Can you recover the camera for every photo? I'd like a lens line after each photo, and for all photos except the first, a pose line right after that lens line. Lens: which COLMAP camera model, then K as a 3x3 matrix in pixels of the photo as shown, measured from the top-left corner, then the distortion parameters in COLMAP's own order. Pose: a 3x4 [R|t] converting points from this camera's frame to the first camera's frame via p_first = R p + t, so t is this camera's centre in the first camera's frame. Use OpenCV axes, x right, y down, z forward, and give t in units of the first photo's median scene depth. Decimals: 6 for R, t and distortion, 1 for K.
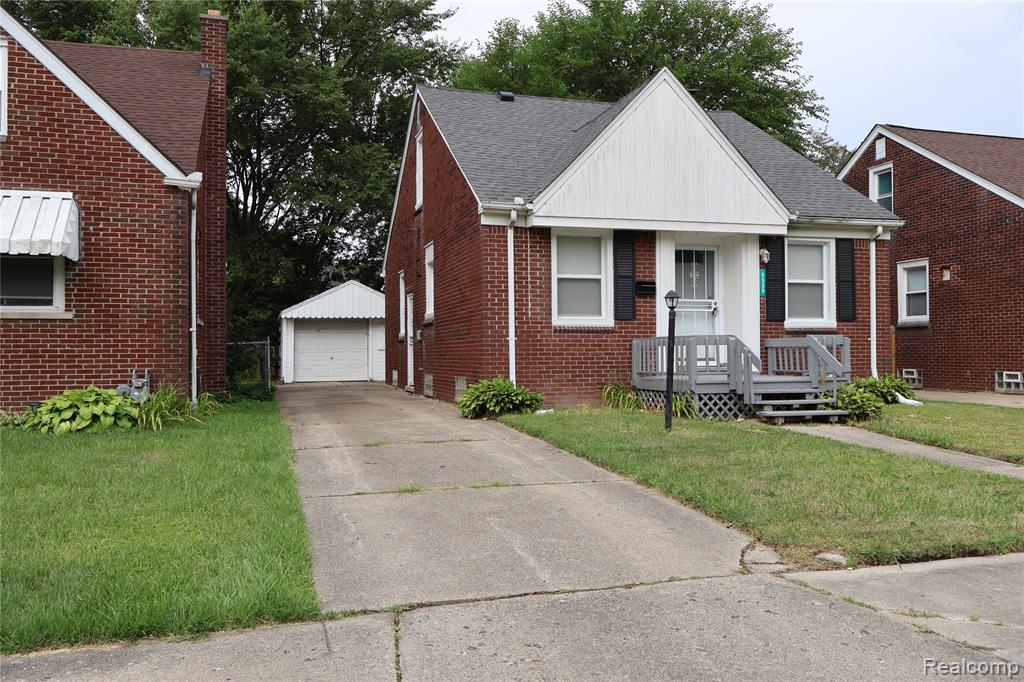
lens RADIAL K [[847.8, 0, 513.0], [0, 847.8, 342.7], [0, 0, 1]] dist [-0.002849, -0.001607]
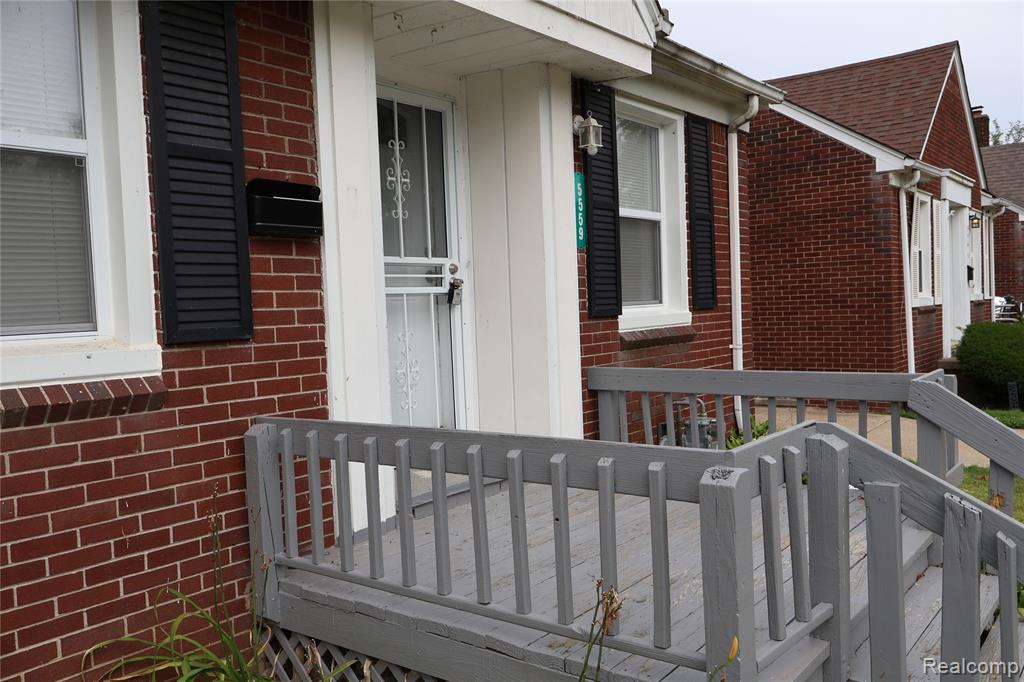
lens RADIAL K [[847.8, 0, 513.0], [0, 847.8, 342.7], [0, 0, 1]] dist [-0.002849, -0.001607]
pose [[0.814141, -0.052407, 0.578297, 0.065421], [0.027059, 0.998261, 0.052371, -0.036603], [-0.580036, -0.026989, 0.814143, 0.761552]]
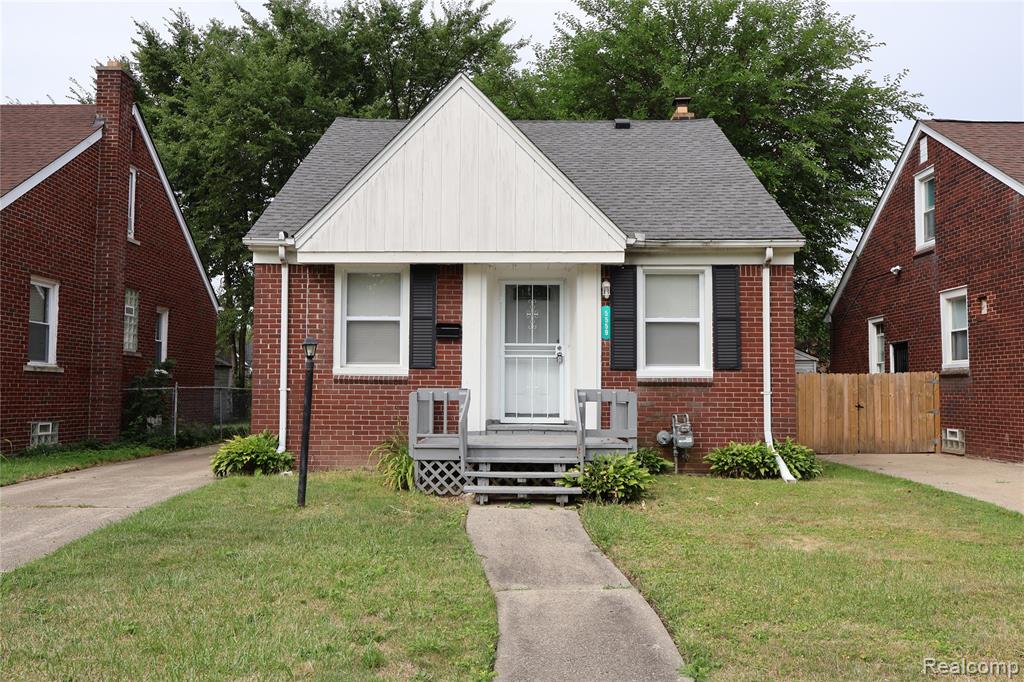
lens RADIAL K [[861.3, 0, 510.3], [0, 861.3, 341.2], [0, 0, 1]] dist [0.001409, -0.002043]
pose [[0.957195, -0.006349, -0.289375, 0.469213], [-0.007162, 0.998934, -0.045609, -0.015213], [0.289356, 0.045729, 0.956129, 0.190826]]
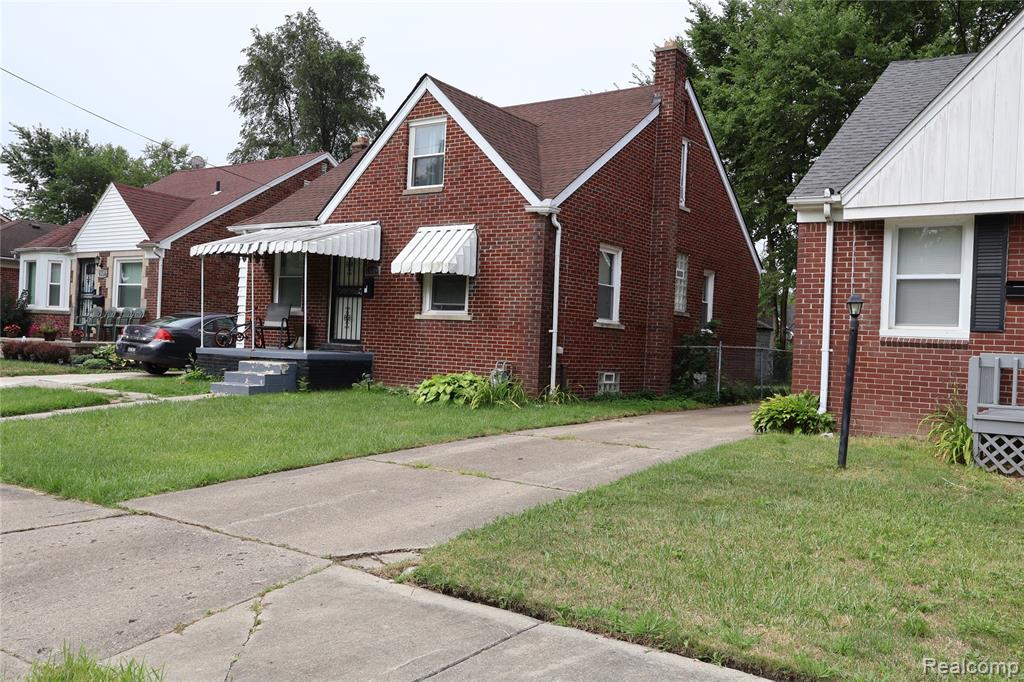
lens RADIAL K [[861.3, 0, 510.3], [0, 861.3, 341.2], [0, 0, 1]] dist [0.001409, -0.002043]
pose [[0.619812, 0.031459, -0.784119, 0.473671], [-0.039265, 0.999188, 0.009050, -0.008867], [0.783767, 0.025179, 0.620544, 0.183213]]
